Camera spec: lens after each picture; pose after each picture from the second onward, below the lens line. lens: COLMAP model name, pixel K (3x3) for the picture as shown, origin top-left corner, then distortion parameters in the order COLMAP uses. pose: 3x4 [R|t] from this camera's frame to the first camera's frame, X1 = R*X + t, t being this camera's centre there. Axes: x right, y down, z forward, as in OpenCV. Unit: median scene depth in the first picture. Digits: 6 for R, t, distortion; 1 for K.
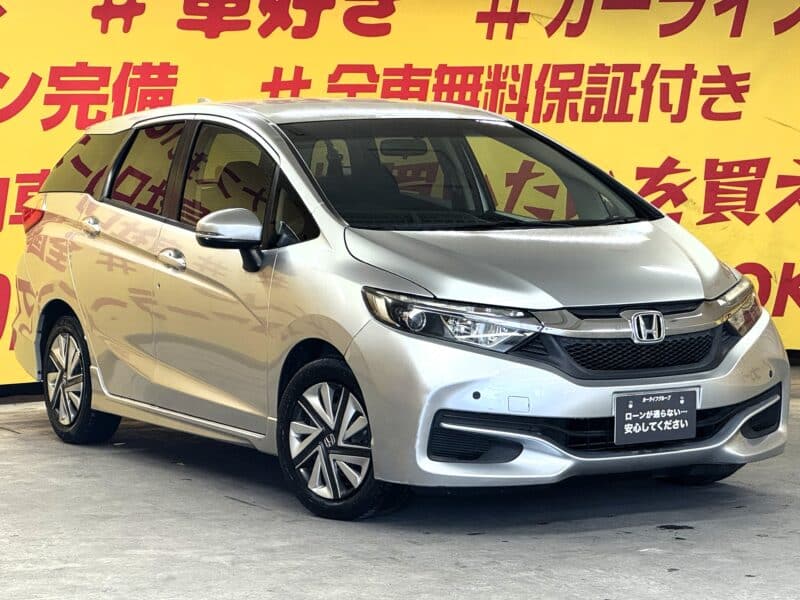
lens RADIAL K [[2426.6, 0, 400.0], [0, 2426.6, 300.0], [0, 0, 1]] dist [0.132211, 0.244759]
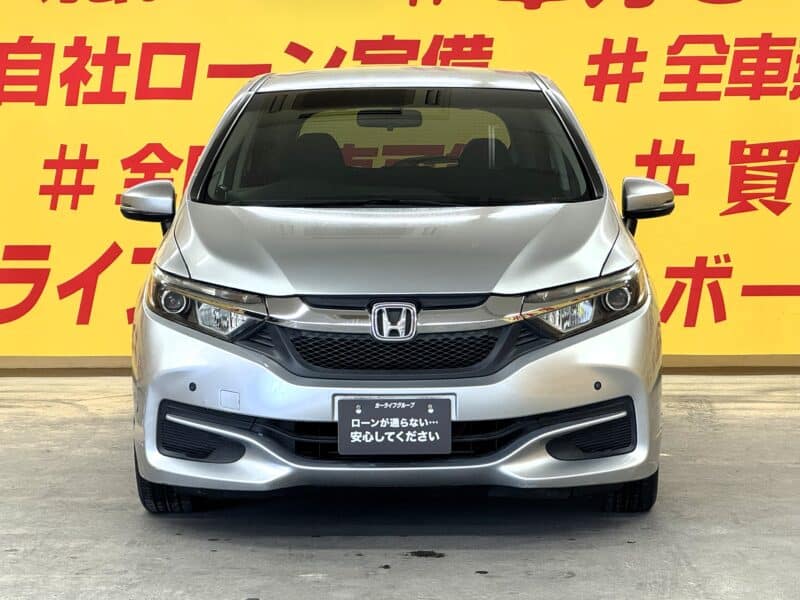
lens RADIAL K [[2320.3, 0, 400.0], [0, 2320.3, 300.0], [0, 0, 1]] dist [-0.589304, 13.009229]
pose [[0.867041, 0.044332, -0.496261, 0.512309], [-0.040104, 0.999011, 0.019176, -0.012652], [0.496620, 0.003275, 0.867962, 0.282457]]
